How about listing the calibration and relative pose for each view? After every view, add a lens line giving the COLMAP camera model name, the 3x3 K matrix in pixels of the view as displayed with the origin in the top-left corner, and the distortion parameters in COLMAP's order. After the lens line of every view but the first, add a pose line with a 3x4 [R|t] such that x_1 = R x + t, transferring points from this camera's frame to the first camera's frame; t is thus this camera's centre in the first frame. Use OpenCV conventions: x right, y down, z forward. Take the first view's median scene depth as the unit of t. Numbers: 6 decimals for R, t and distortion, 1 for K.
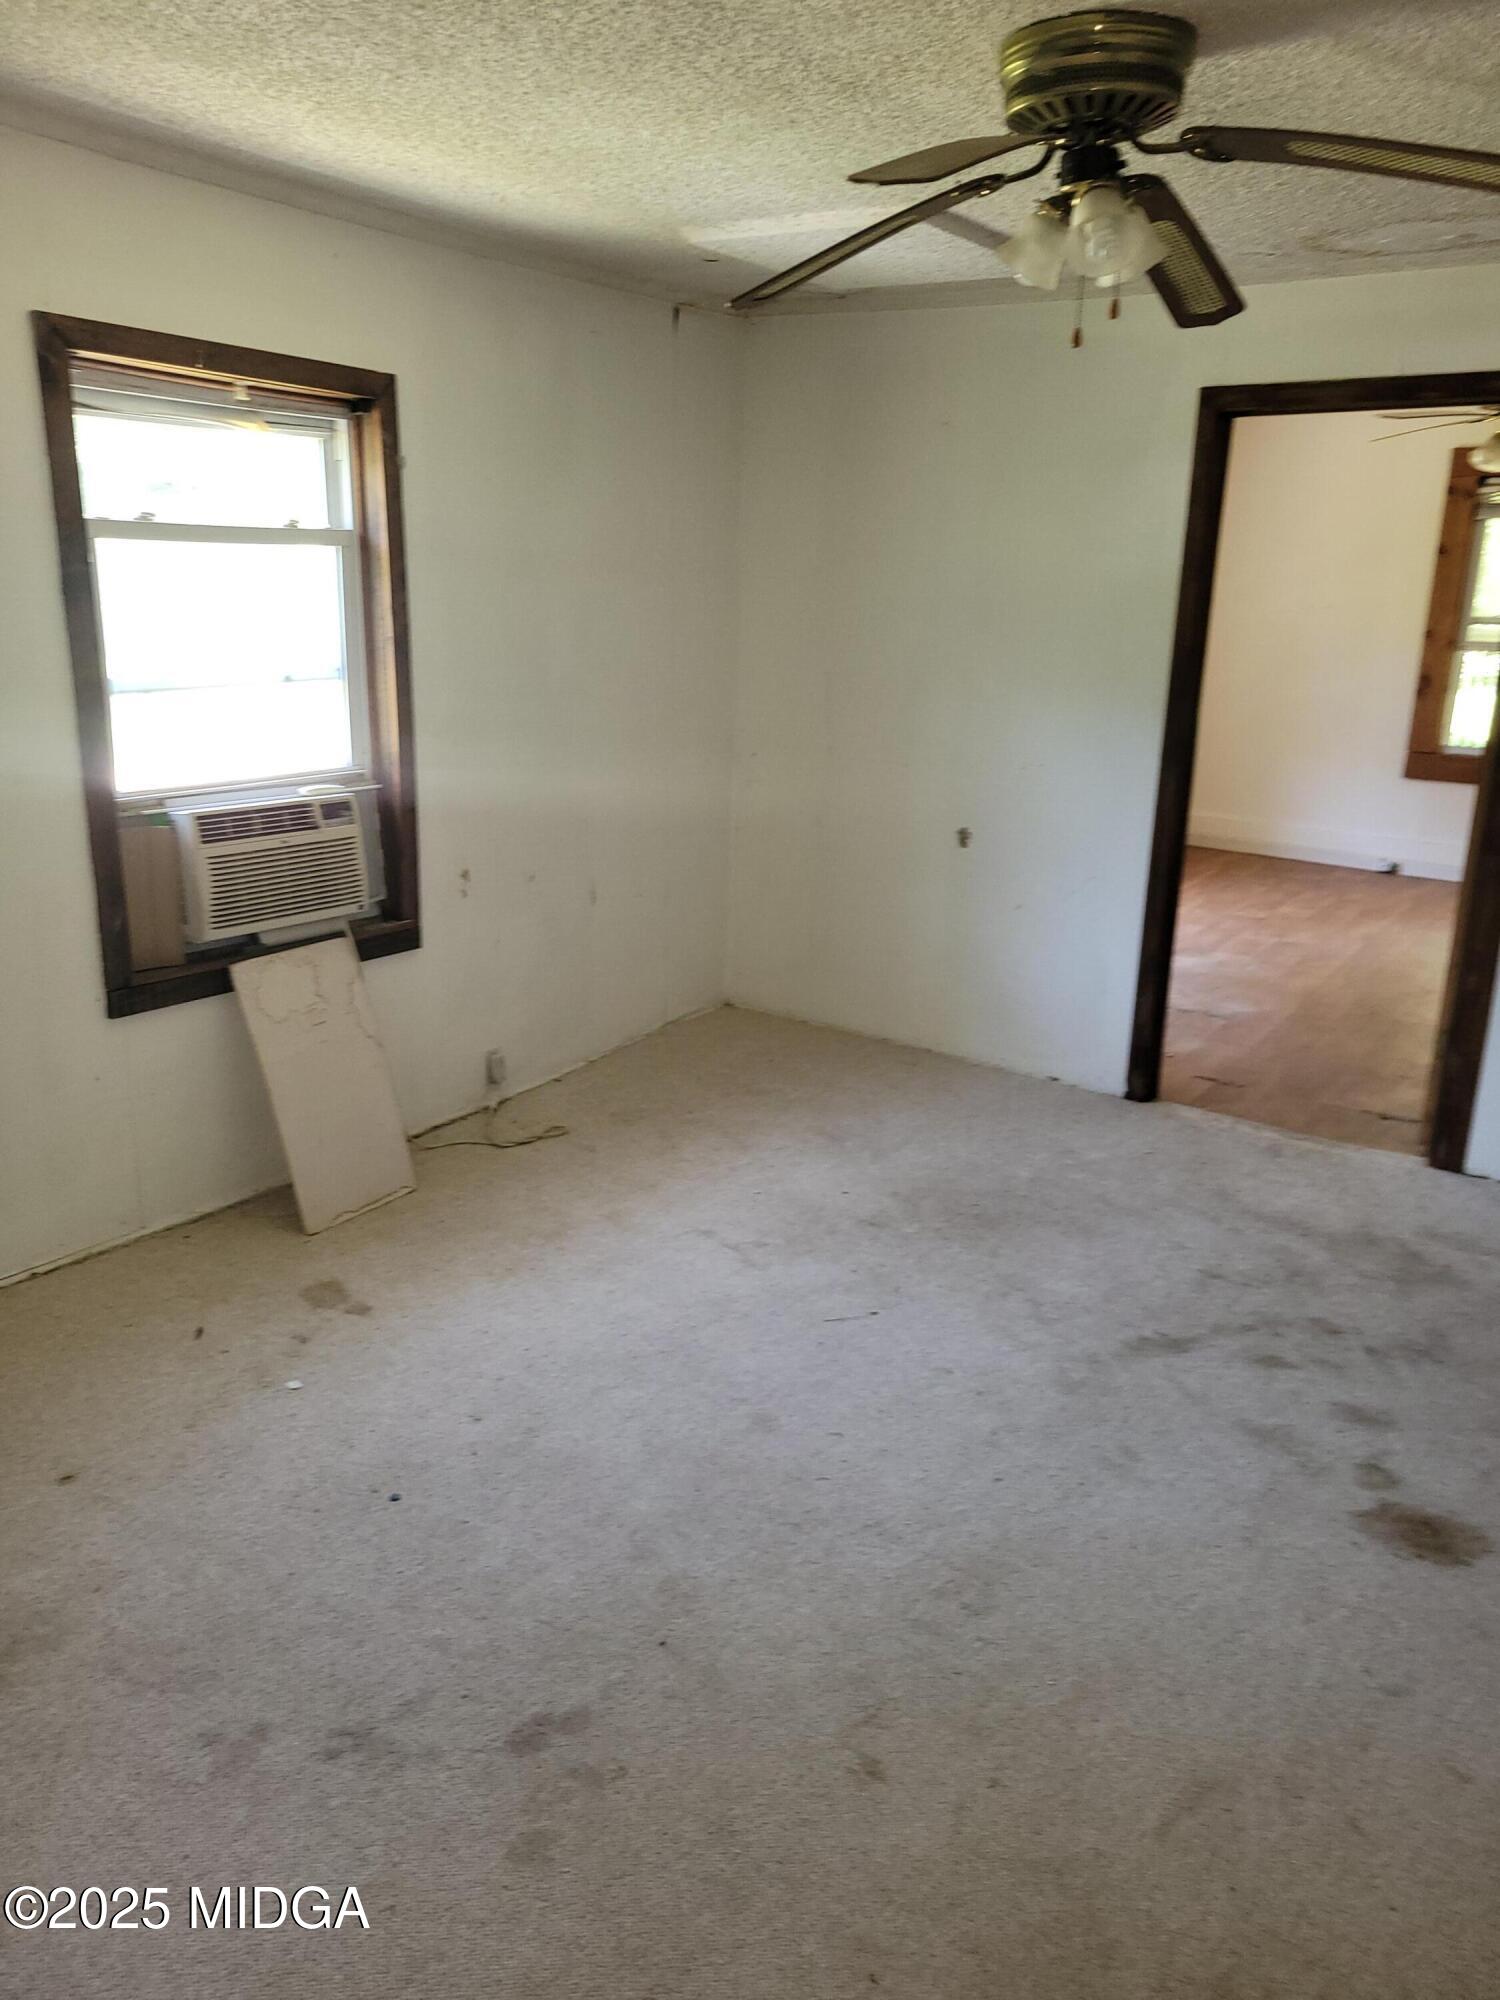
lens RADIAL K [[1537.5, 0, 747.2], [0, 1537.5, 1002.7], [0, 0, 1]] dist [0.037871, 0.002538]
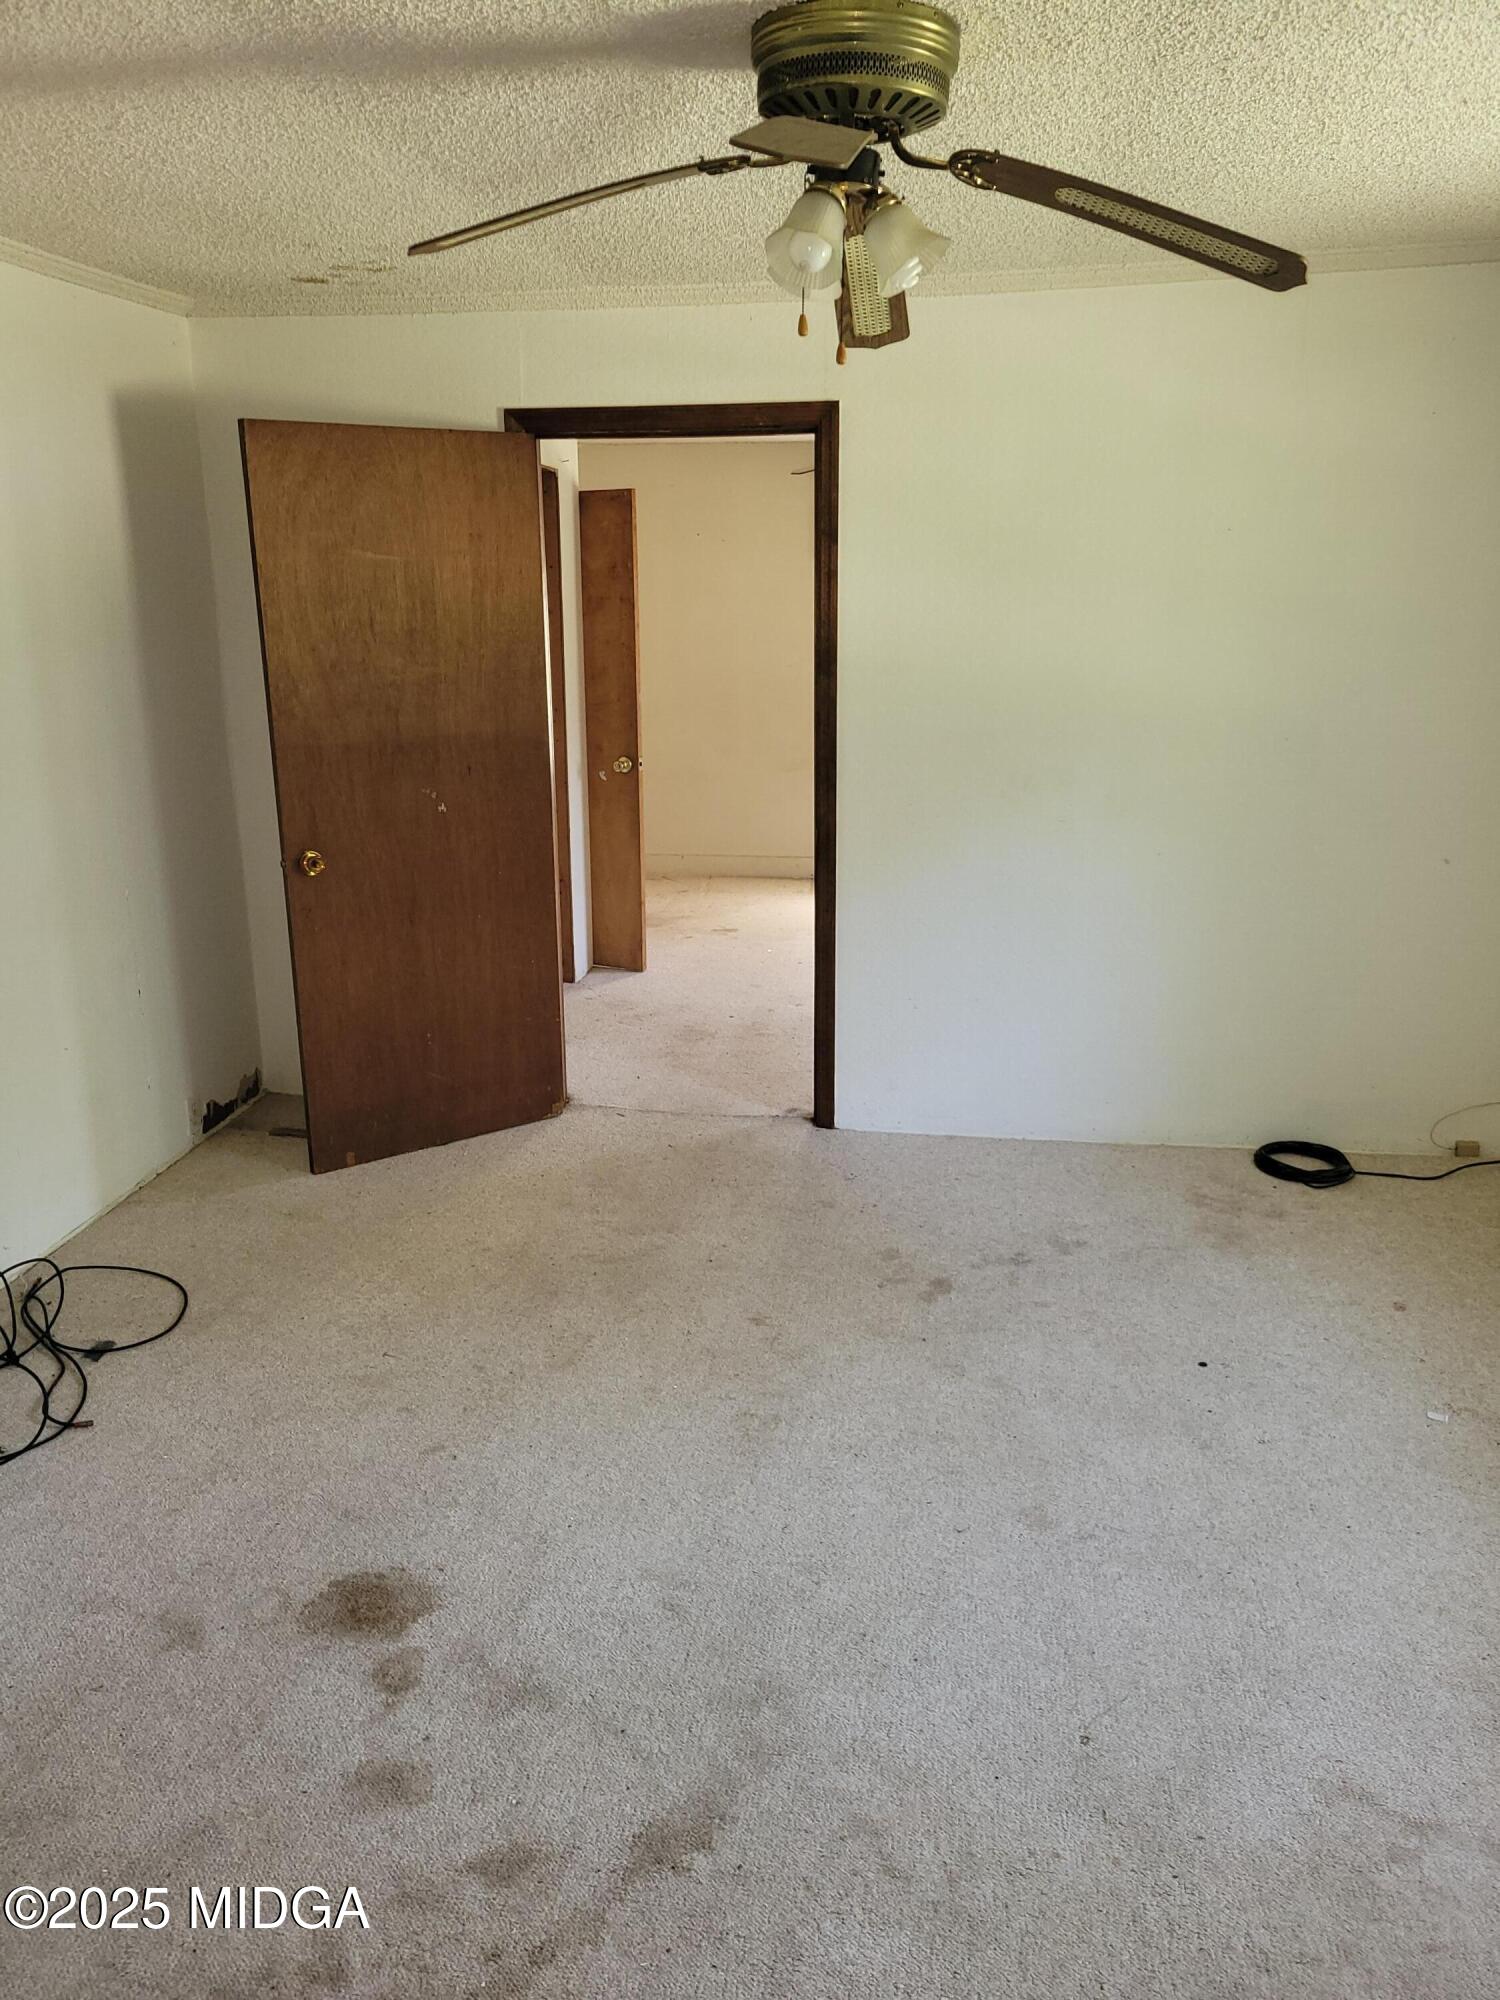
lens RADIAL K [[1537.5, 0, 734.7], [0, 1537.5, 994.4], [0, 0, 1]] dist [0.037871, 0.002538]
pose [[-0.908708, 0.082456, -0.409209, 0.481114], [-0.135821, 0.868552, 0.476624, -0.385189], [0.394719, 0.488691, -0.778060, 1.346859]]
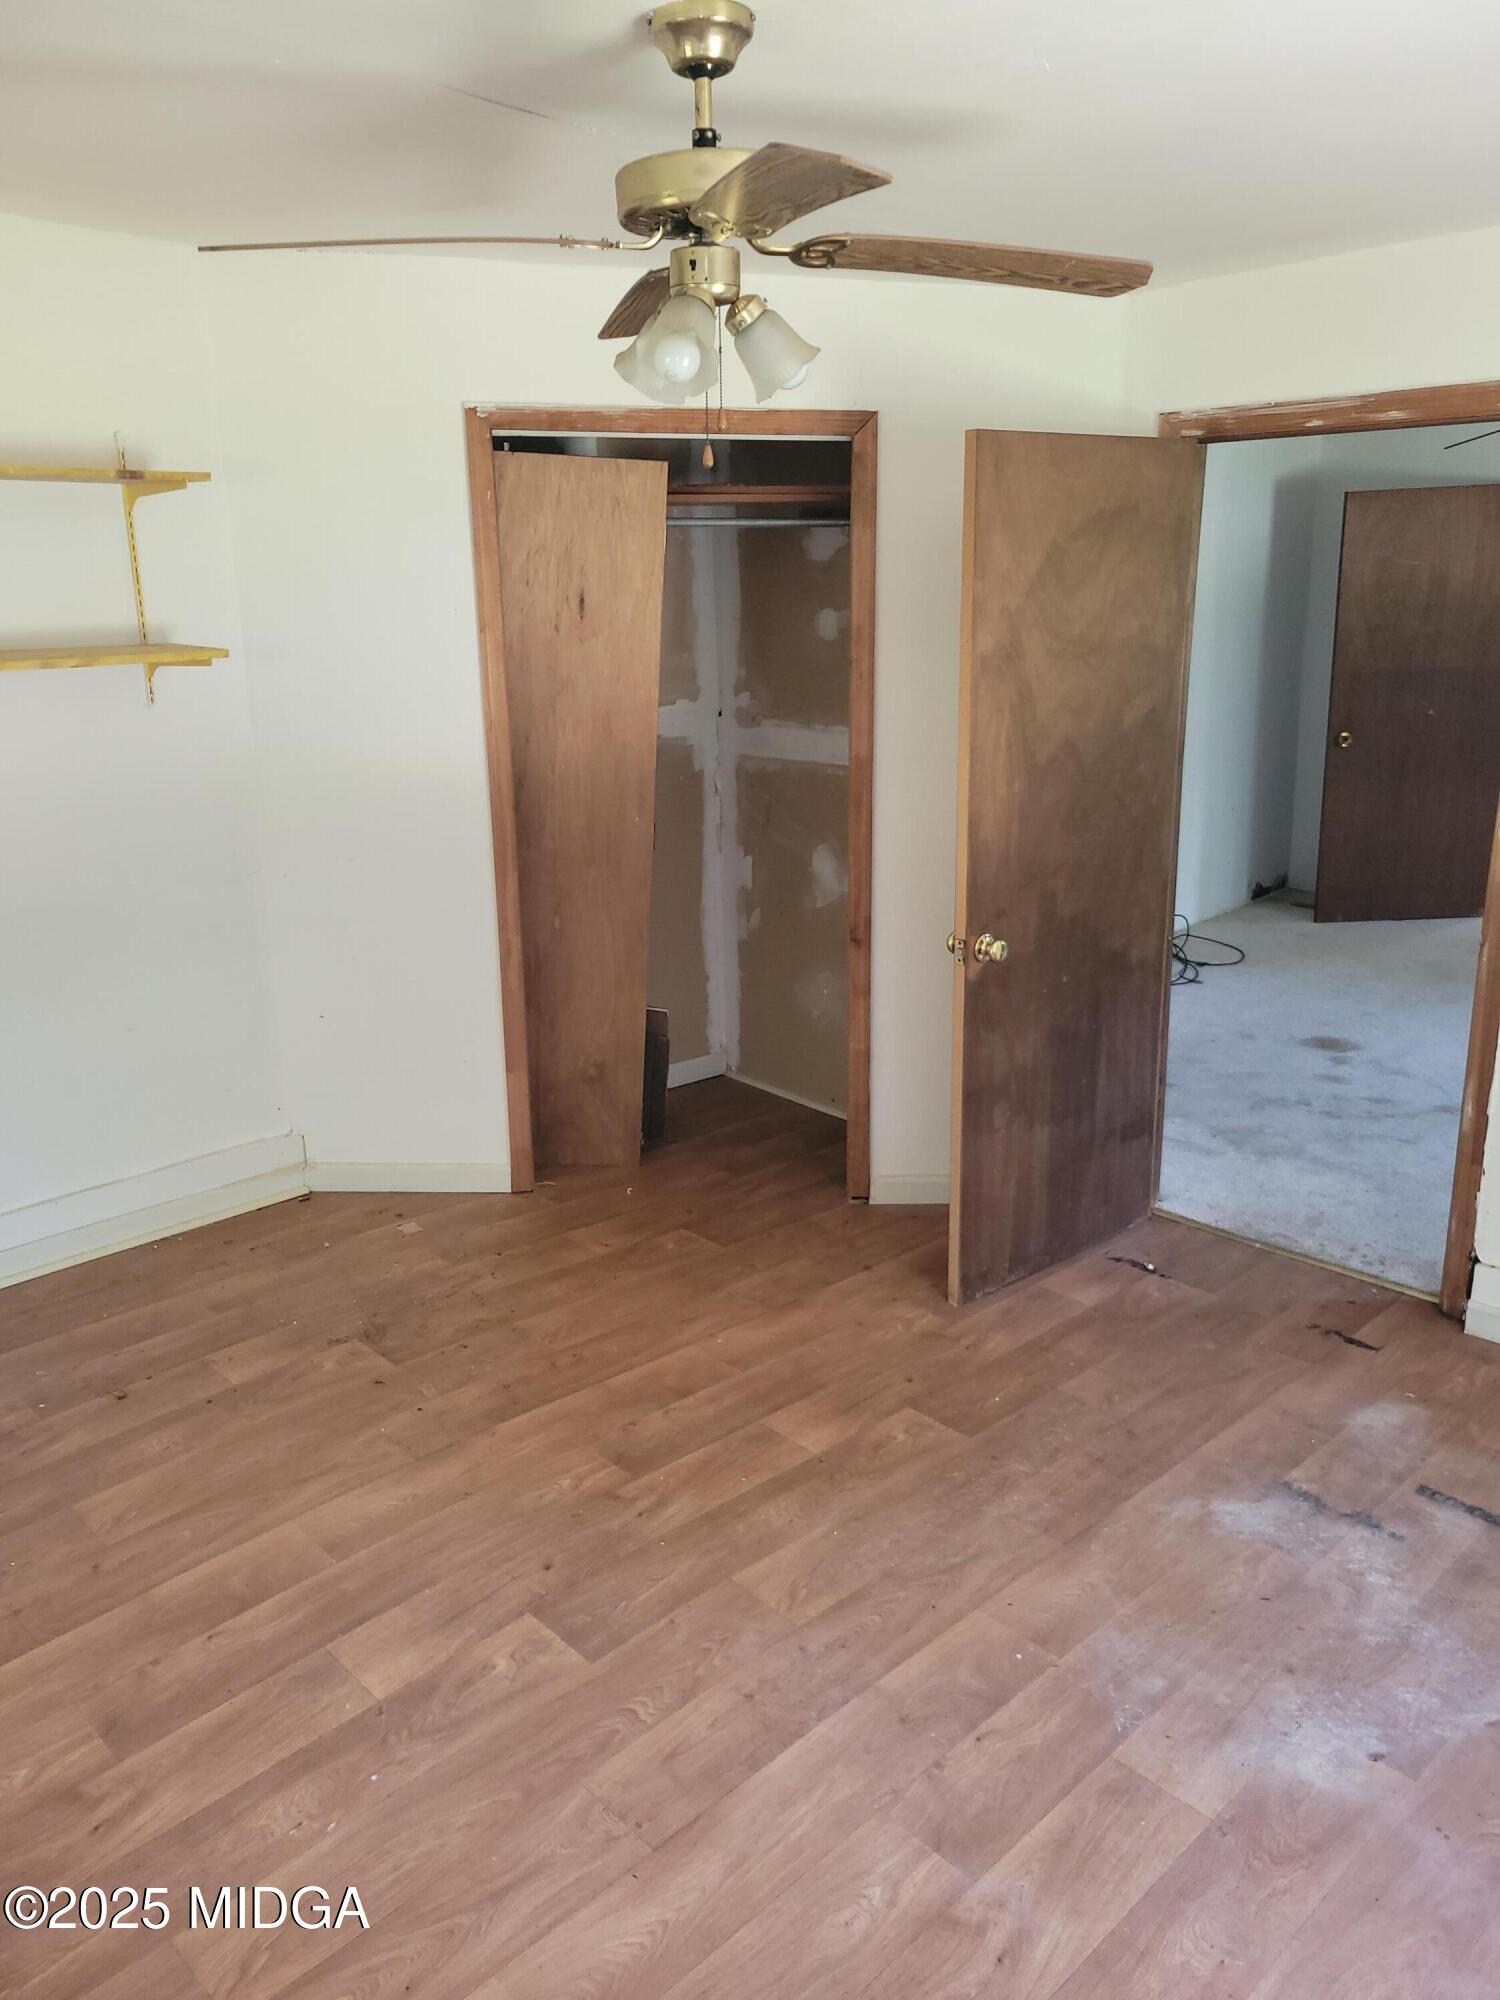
lens RADIAL K [[1537.5, 0, 739.8], [0, 1537.5, 981.6], [0, 0, 1]] dist [0.037871, 0.002538]
pose [[-0.981179, -0.057374, 0.184380, 0.689736], [0.045827, 0.858377, 0.510969, -0.702091], [-0.187584, 0.509802, -0.839592, 2.368694]]
